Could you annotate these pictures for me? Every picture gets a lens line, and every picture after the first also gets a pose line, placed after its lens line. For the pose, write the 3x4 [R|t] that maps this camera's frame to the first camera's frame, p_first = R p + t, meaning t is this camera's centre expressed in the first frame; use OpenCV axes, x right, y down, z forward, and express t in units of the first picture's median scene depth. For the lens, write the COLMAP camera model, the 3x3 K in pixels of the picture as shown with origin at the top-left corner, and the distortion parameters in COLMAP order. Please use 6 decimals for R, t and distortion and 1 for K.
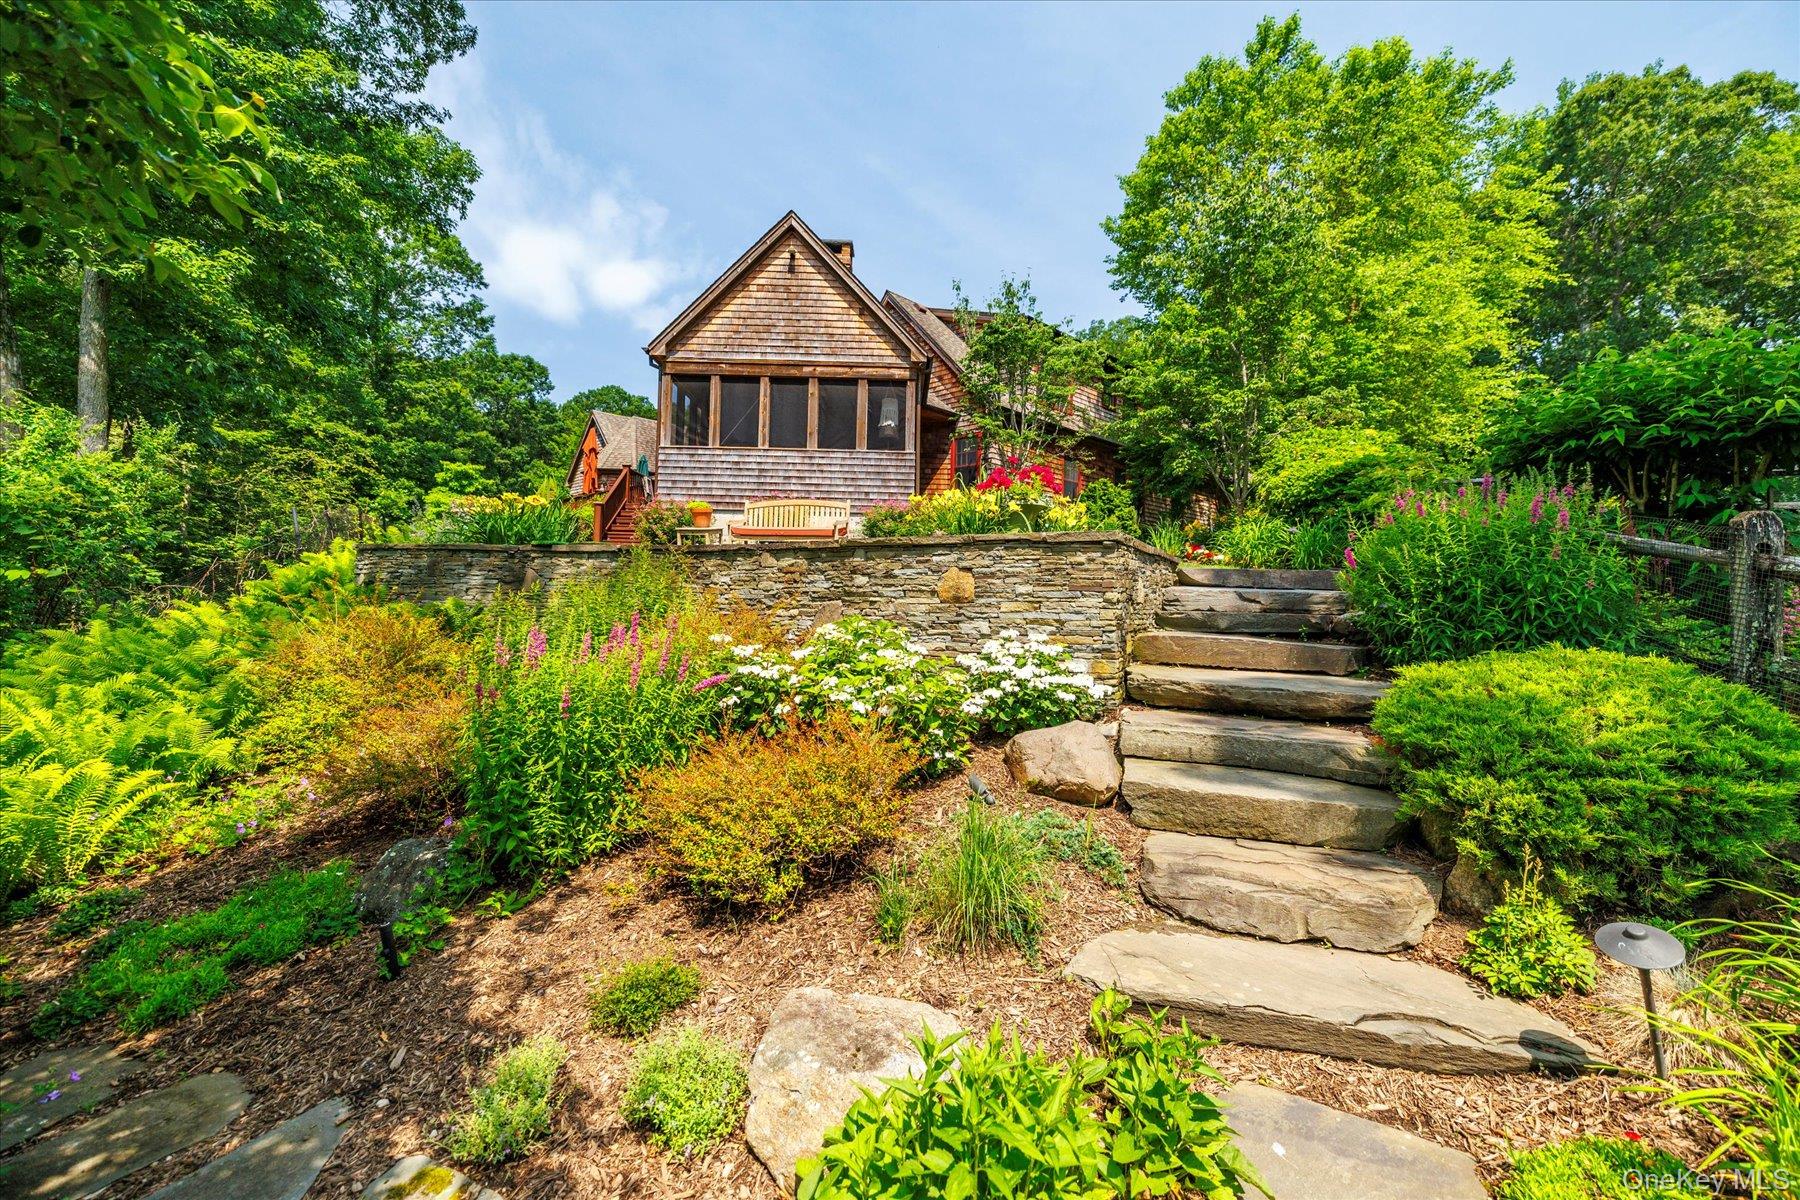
lens RADIAL K [[755.3, 0, 904.9], [0, 755.3, 601.3], [0, 0, 1]] dist [-0.003219, 0.000381]
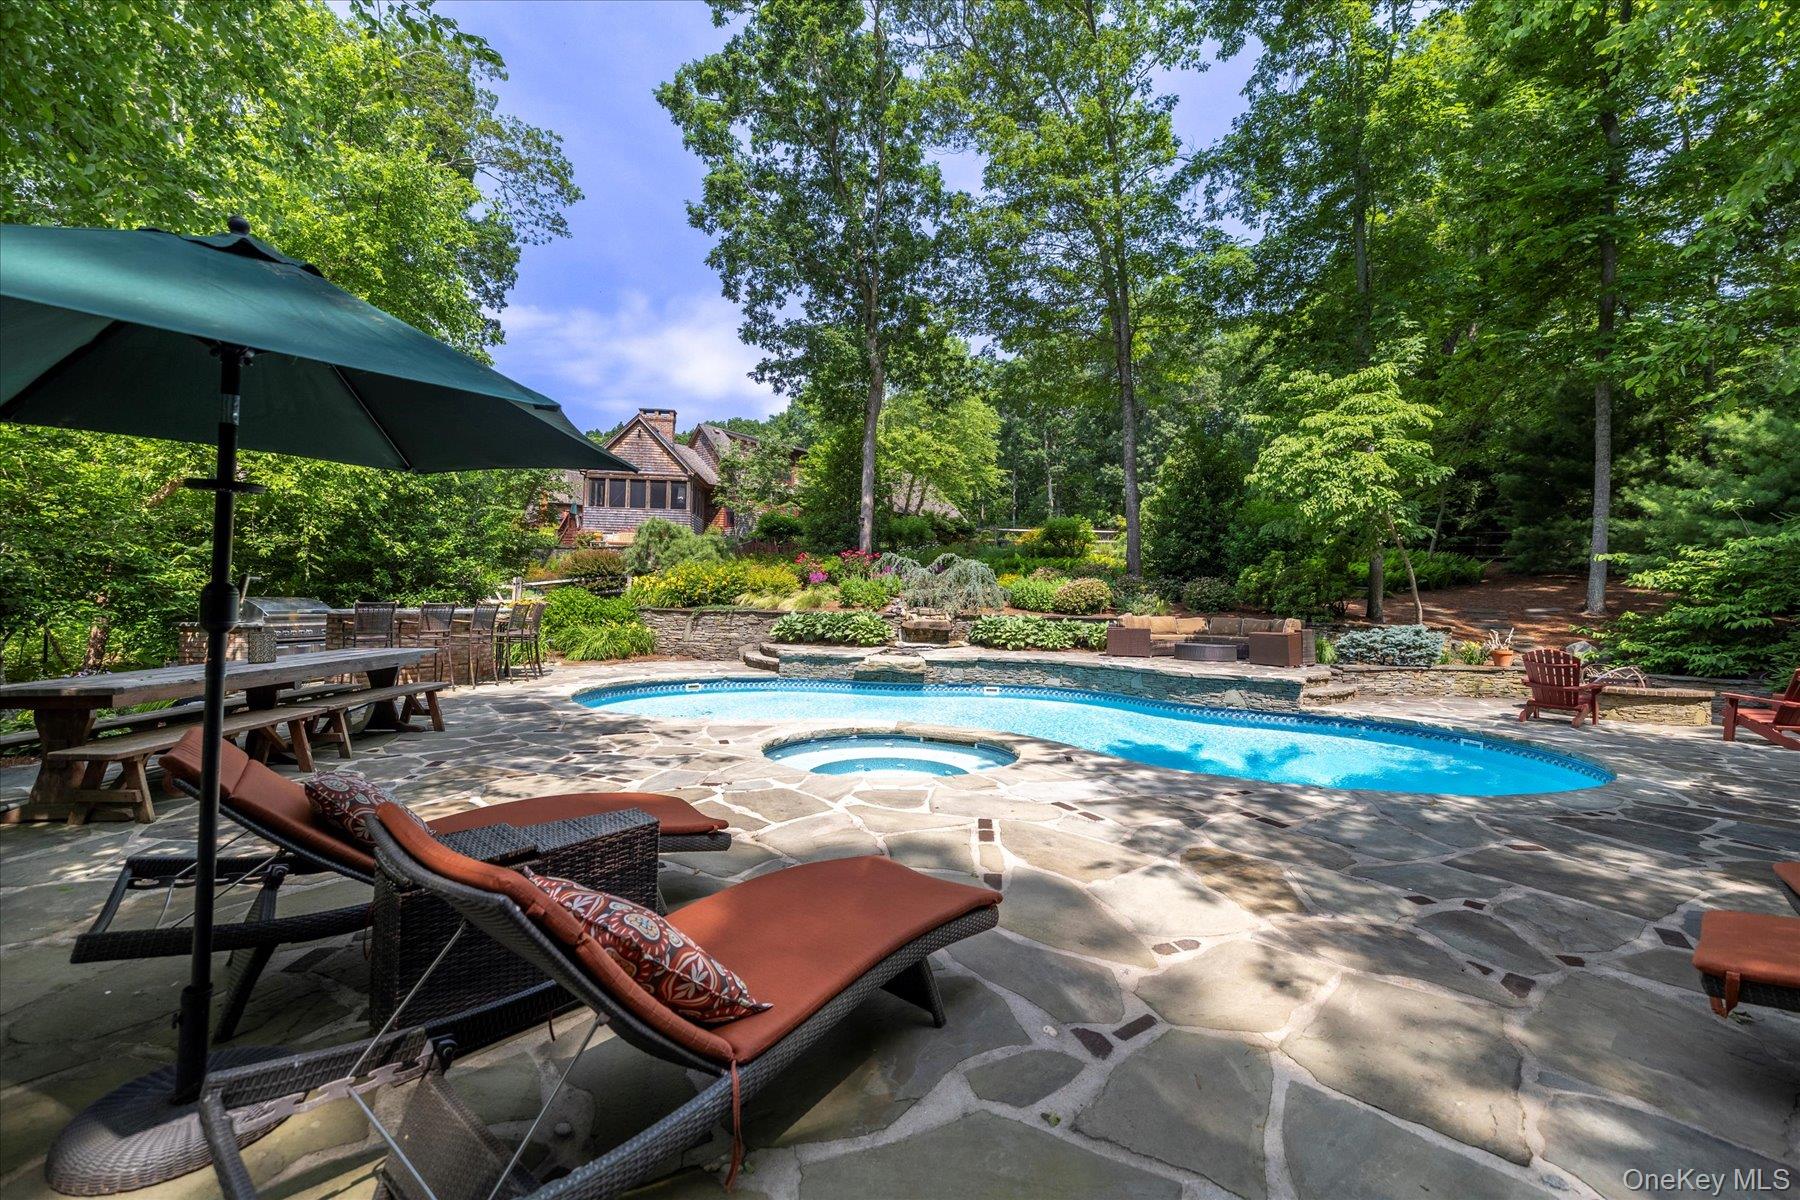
lens RADIAL K [[755.3, 0, 908.2], [0, 755.3, 592.3], [0, 0, 1]] dist [-0.003219, 0.000381]
pose [[0.995162, 0.003673, 0.098180, 0.488169], [-0.002215, 0.999886, -0.014954, 0.109441], [-0.098224, 0.014664, 0.995056, -1.553187]]
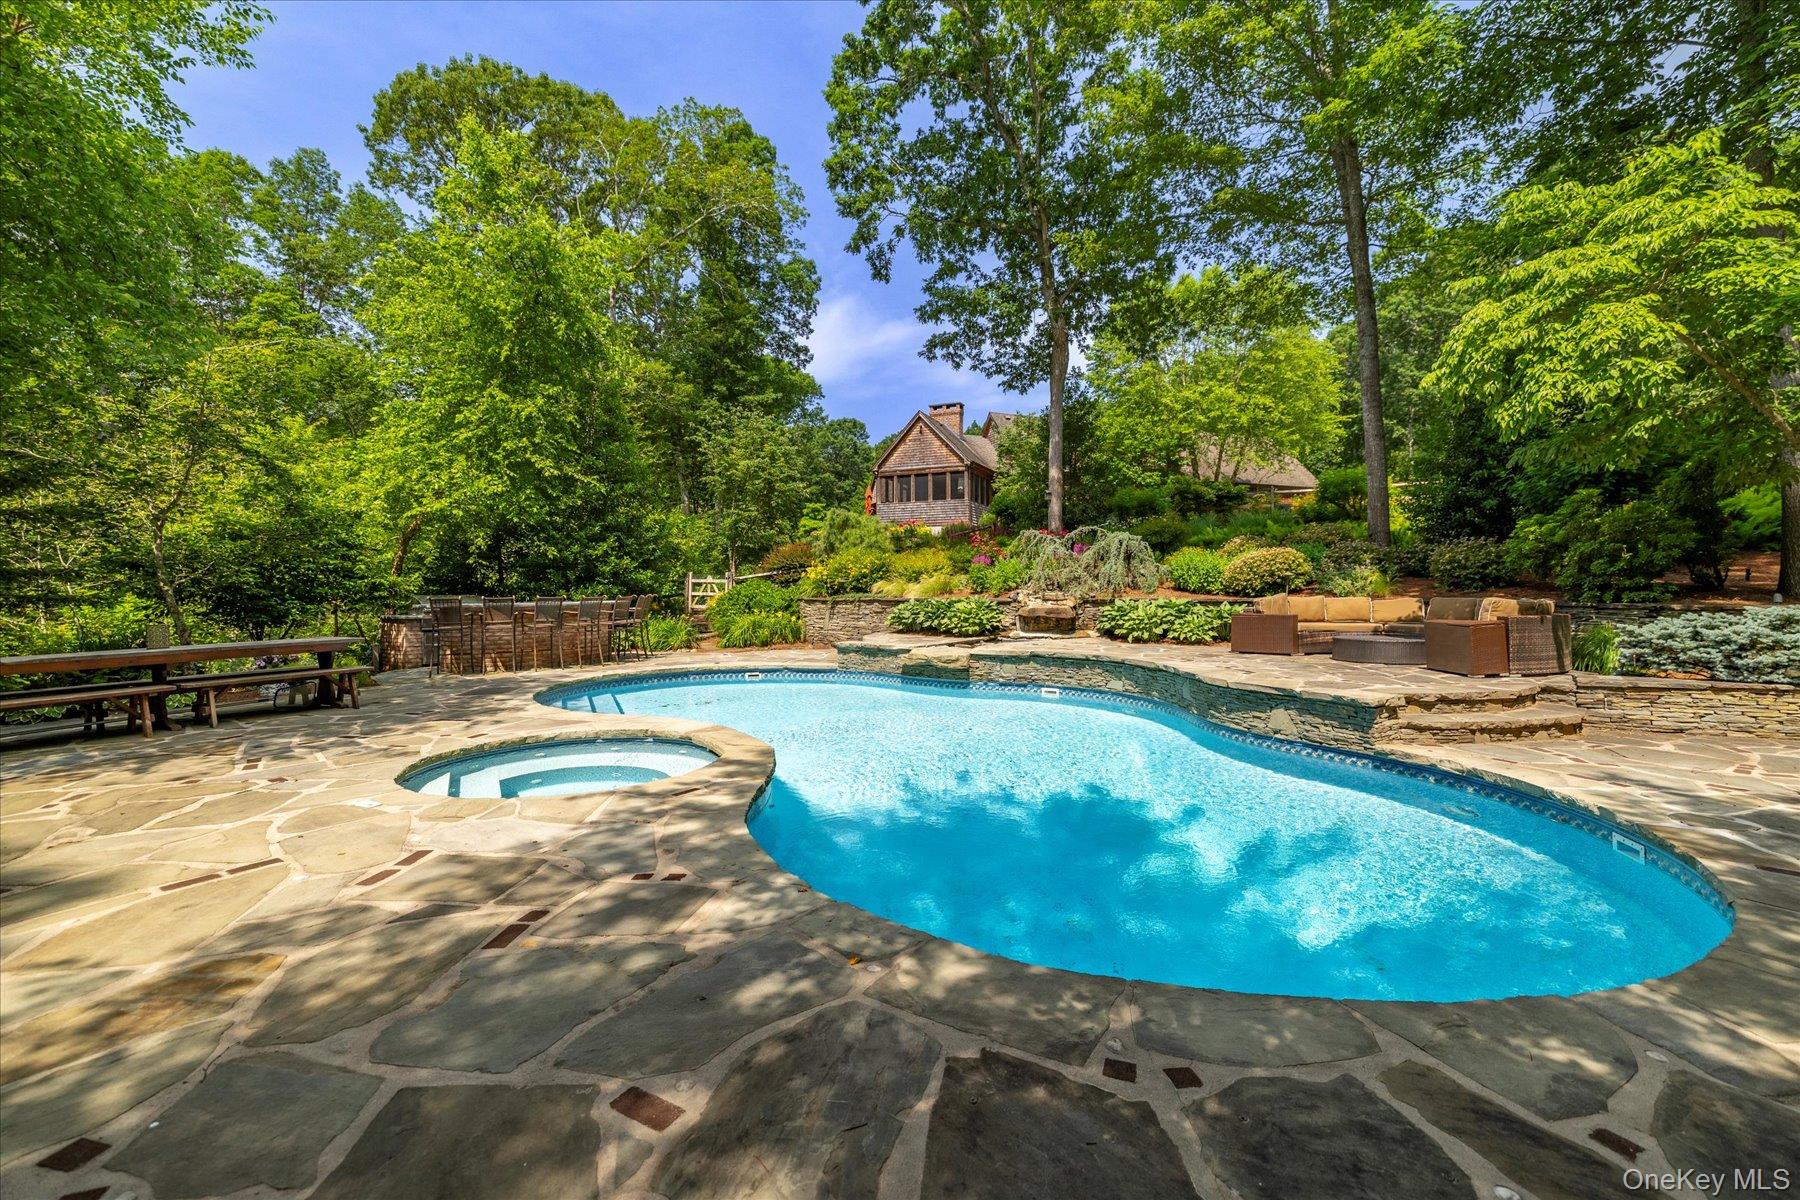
lens RADIAL K [[755.3, 0, 907.3], [0, 755.3, 588.1], [0, 0, 1]] dist [-0.003219, 0.000381]
pose [[0.913821, -0.021605, -0.405542, 0.846076], [0.020189, 0.999766, -0.007769, 0.114658], [0.405615, -0.001088, 0.914043, -1.389683]]
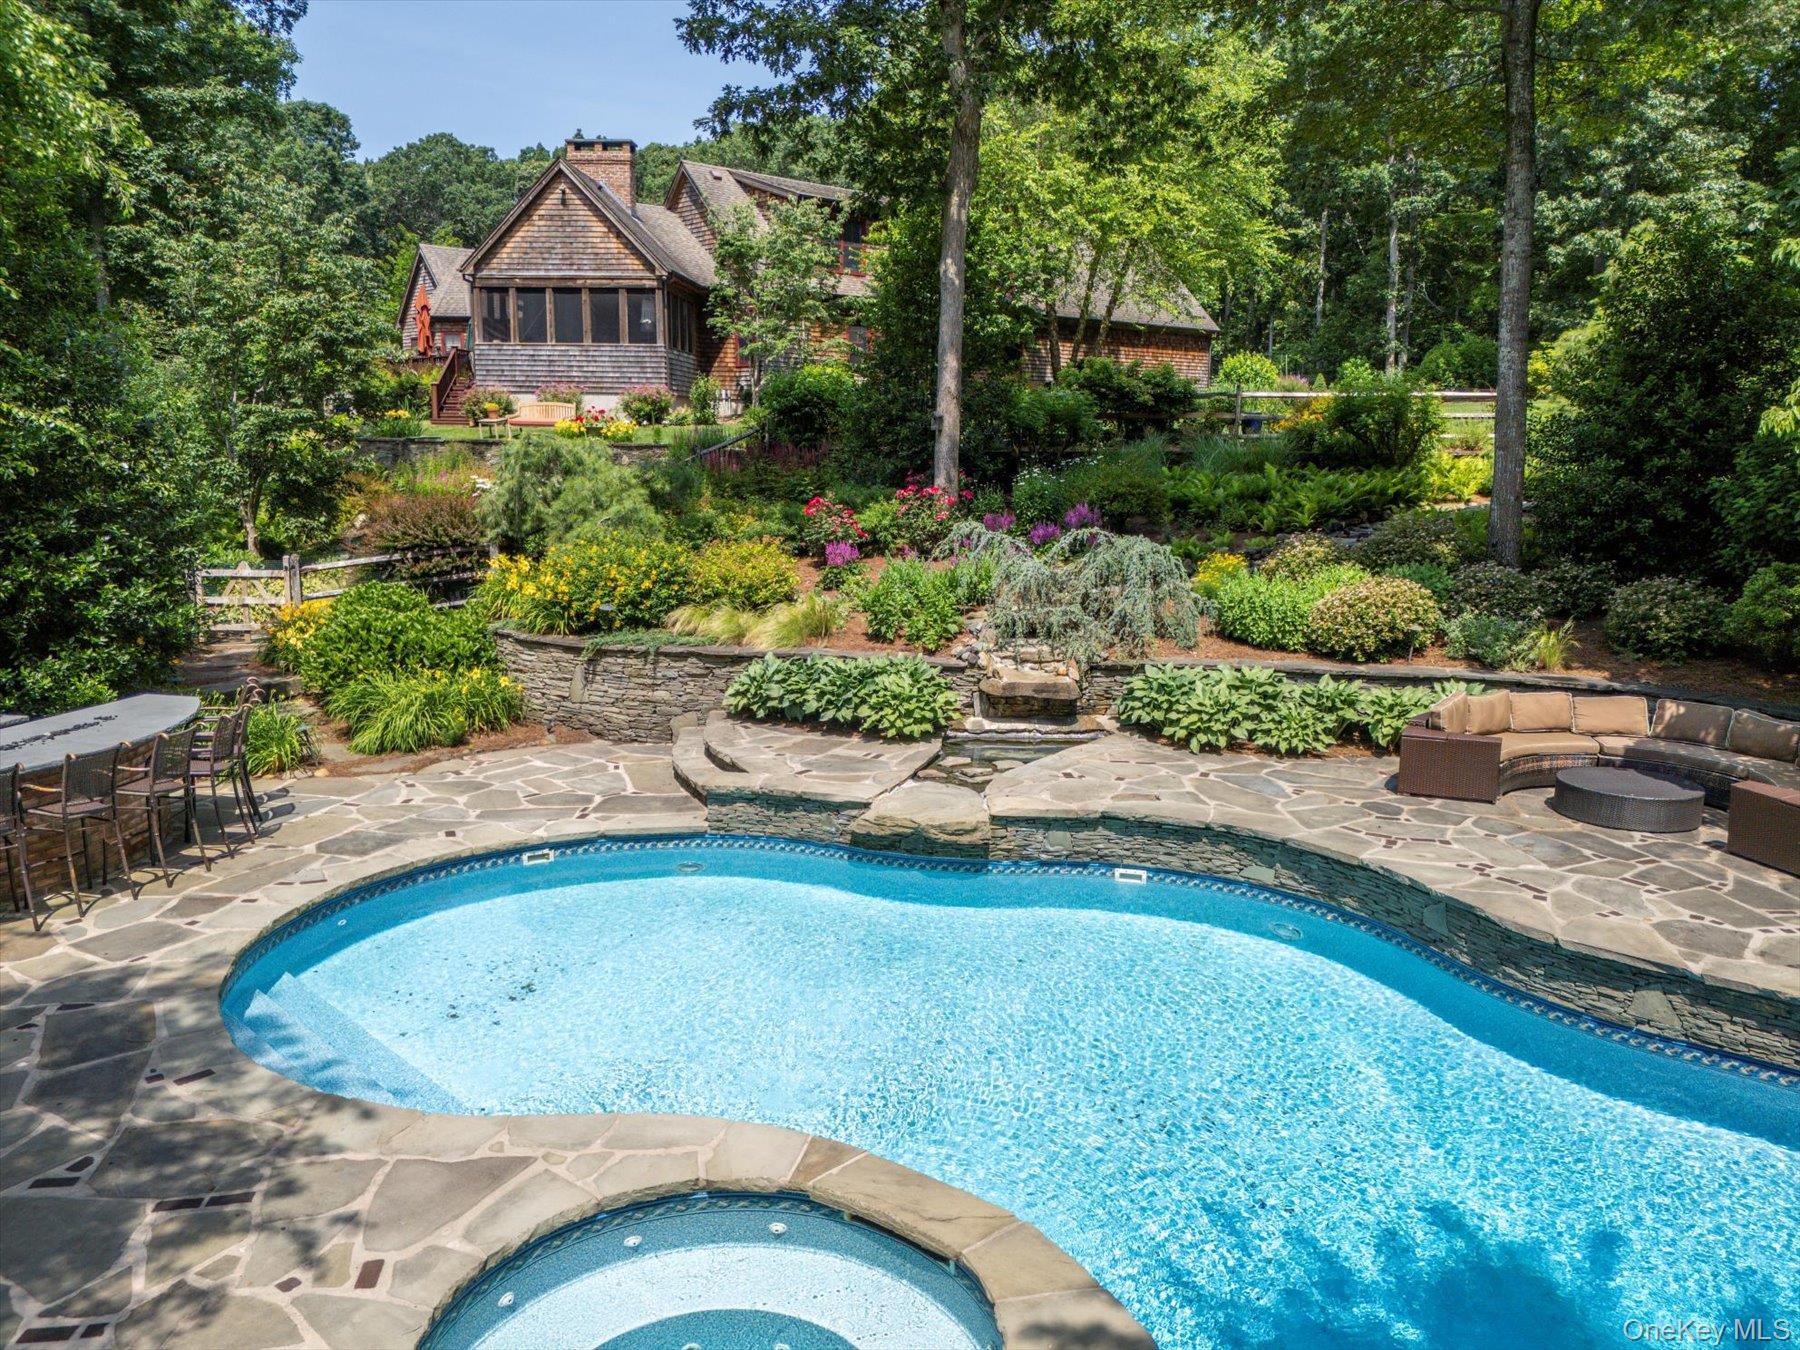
lens RADIAL K [[1344.1, 0, 899.7], [0, 1344.1, 681.4], [0, 0, 1]] dist [0.053614, -0.045721]
pose [[0.997547, 0.002470, -0.069952, 0.596801], [0.010128, 0.983768, 0.179161, -0.036890], [0.069259, -0.179430, 0.981330, -1.414492]]
